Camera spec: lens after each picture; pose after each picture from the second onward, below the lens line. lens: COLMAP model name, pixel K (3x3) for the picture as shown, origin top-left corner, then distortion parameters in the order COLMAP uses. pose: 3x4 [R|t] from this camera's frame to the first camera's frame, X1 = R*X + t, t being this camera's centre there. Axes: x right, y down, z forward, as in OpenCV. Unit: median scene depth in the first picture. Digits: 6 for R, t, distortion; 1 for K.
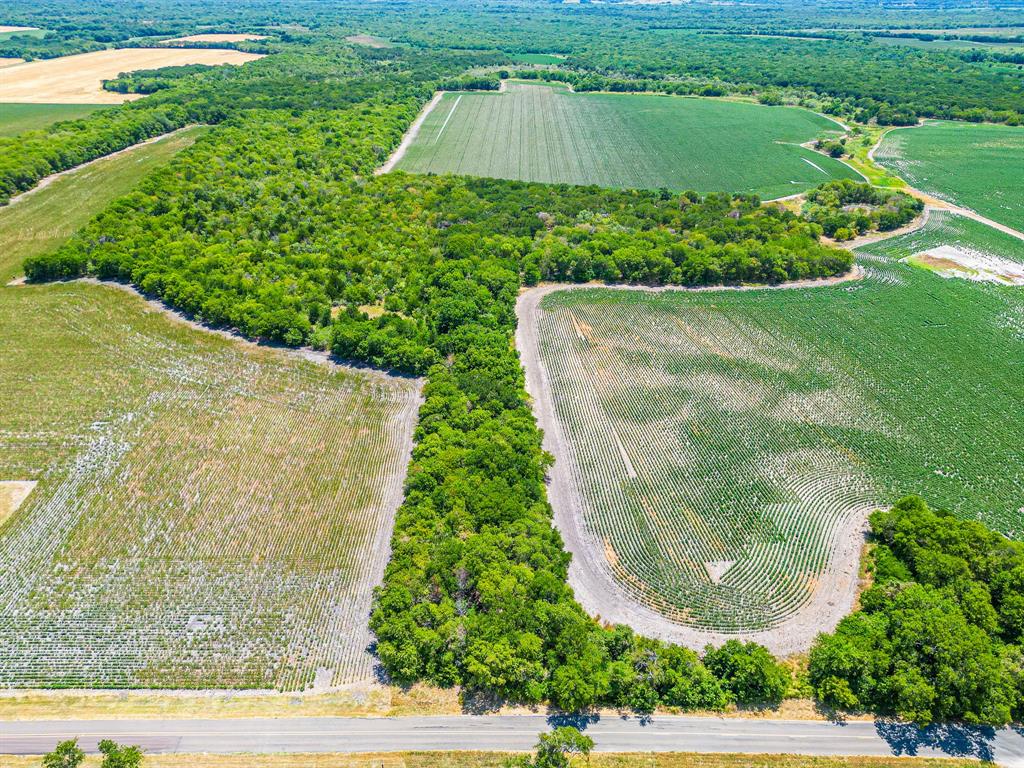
lens RADIAL K [[727.1, 0, 512.0], [0, 727.1, 385.8], [0, 0, 1]] dist [0.074208, -0.075104]
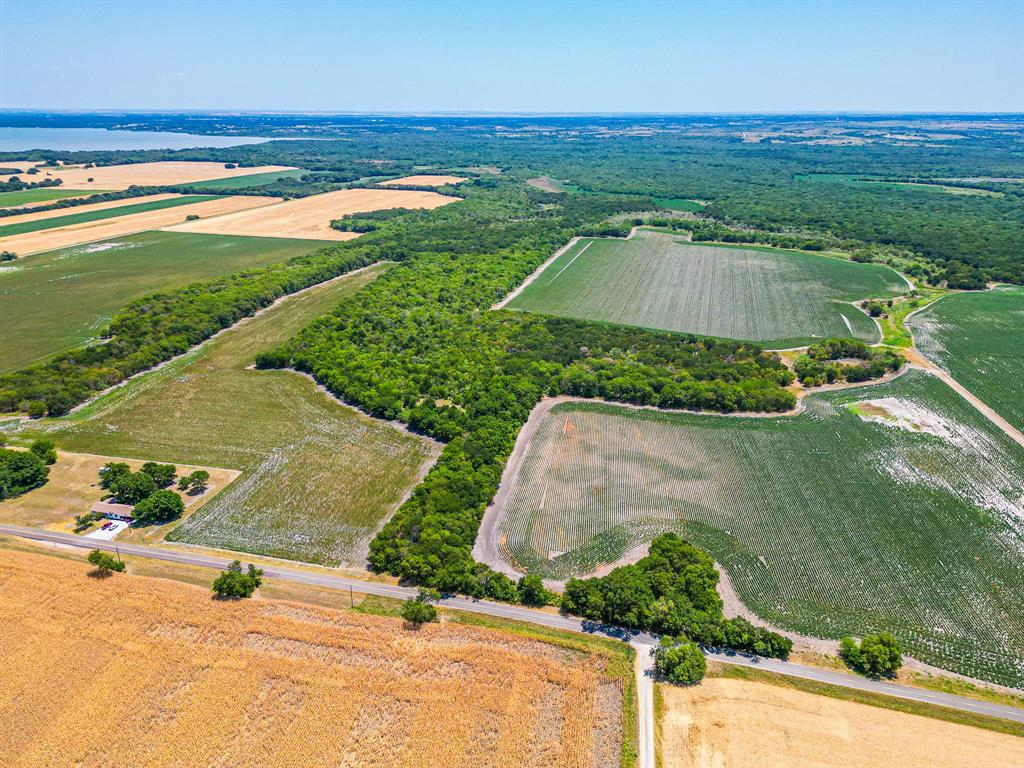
lens RADIAL K [[725.0, 0, 512.0], [0, 725.0, 378.2], [0, 0, 1]] dist [0.075249, -0.073997]
pose [[0.967806, 0.086319, -0.236432, 0.288726], [-0.121273, 0.983048, -0.137515, 0.038715], [0.220553, 0.161760, 0.961868, -0.444211]]
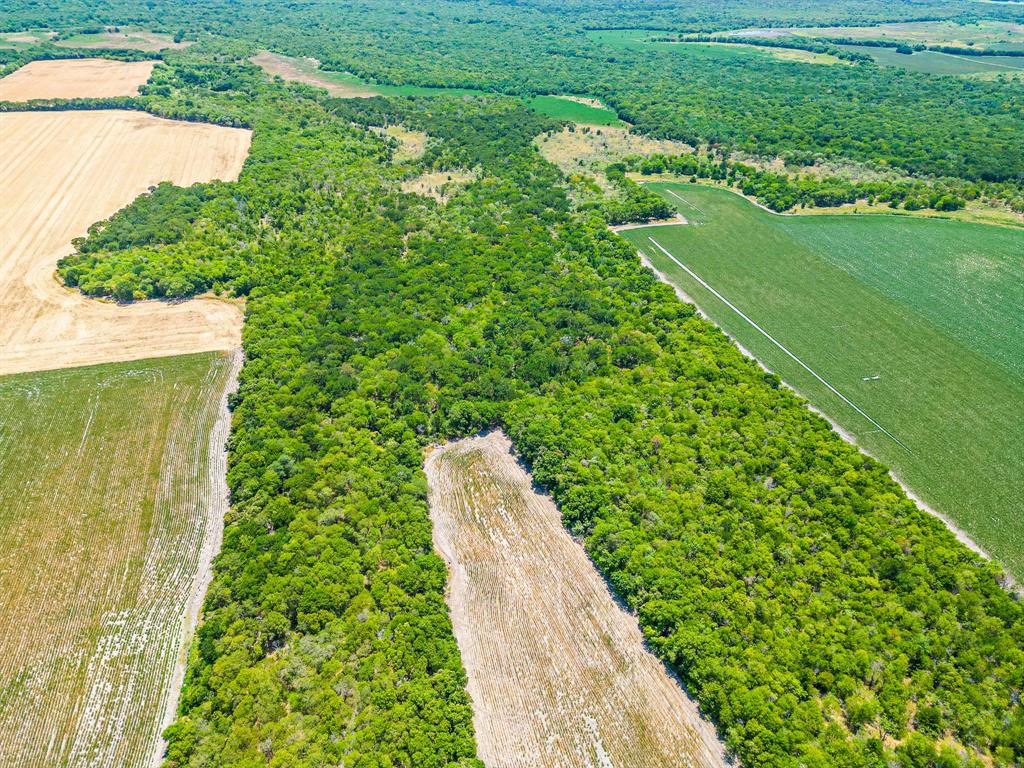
lens RADIAL K [[719.7, 0, 511.6], [0, 719.7, 383.7], [0, 0, 1]] dist [0.078049, -0.078053]
pose [[0.960051, -0.133756, 0.245788, -1.009586], [0.118480, 0.990044, 0.075990, -0.884778], [-0.253505, -0.043833, 0.966340, 1.014965]]
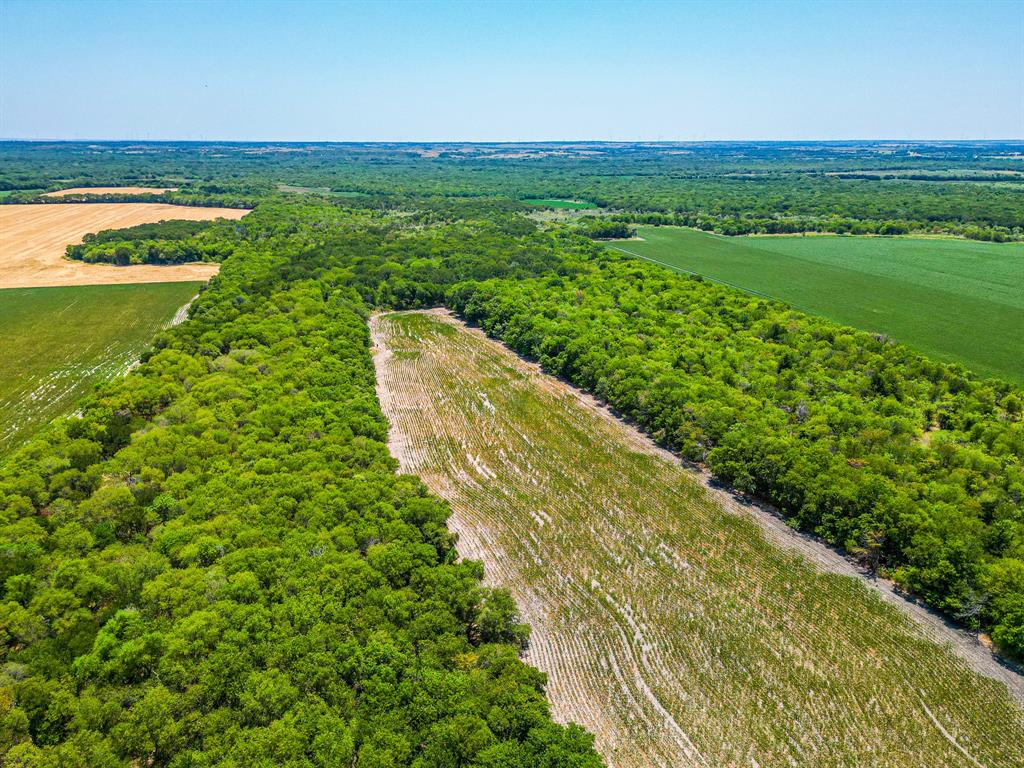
lens RADIAL K [[742.2, 0, 512.0], [0, 742.2, 385.2], [0, 0, 1]] dist [0.082460, -0.087715]
pose [[0.965148, -0.083796, 0.247928, -0.973858], [0.128992, 0.976603, -0.172069, -0.380723], [-0.227708, 0.198053, 0.953375, 0.895831]]
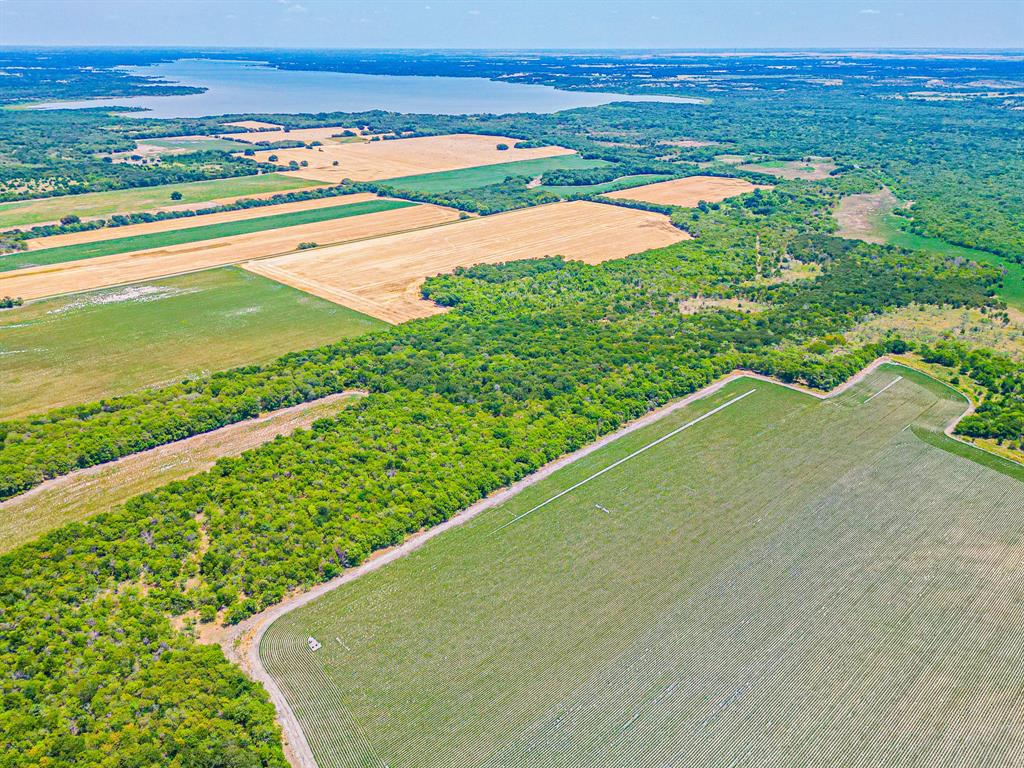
lens RADIAL K [[773.6, 0, 513.4], [0, 773.6, 384.3], [0, 0, 1]] dist [0.085006, -0.087535]
pose [[0.712788, 0.280416, -0.642884, 0.645635], [-0.340733, 0.939613, 0.032062, -0.935393], [0.613053, 0.196199, 0.765292, 0.800881]]
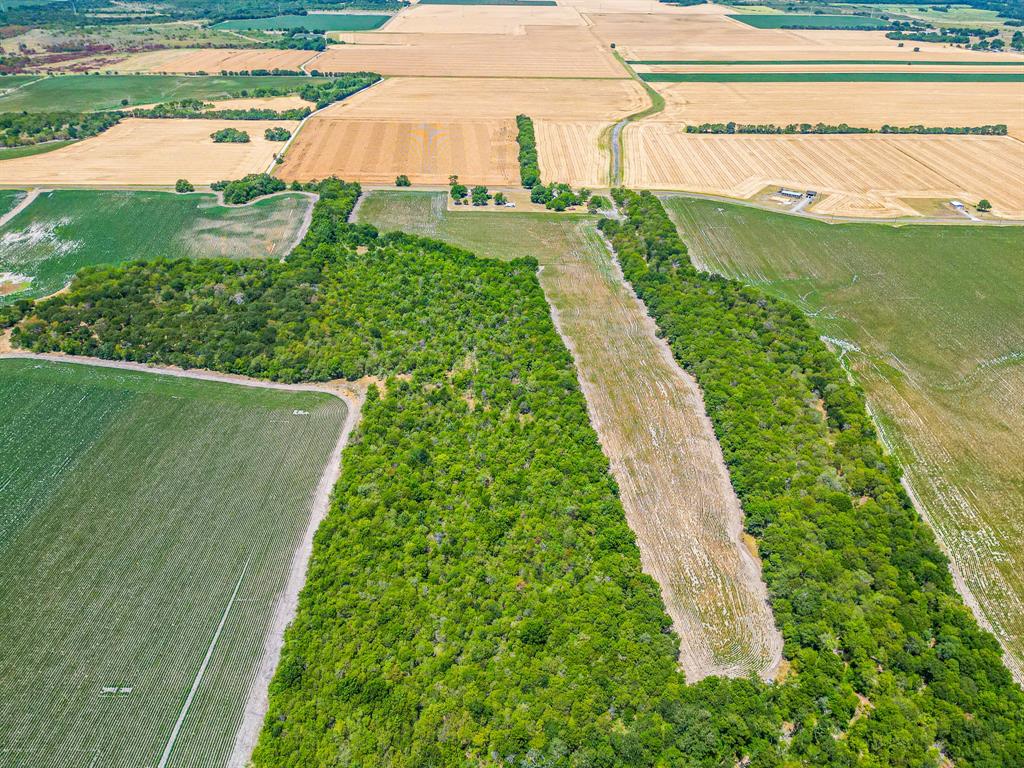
lens RADIAL K [[744.0, 0, 507.4], [0, 744.0, 383.6], [0, 0, 1]] dist [0.062277, -0.048294]
pose [[-0.999853, -0.014261, -0.009525, -0.544957], [-0.015342, 0.495654, 0.868385, -1.665370], [-0.007663, 0.868403, -0.495800, 2.190230]]
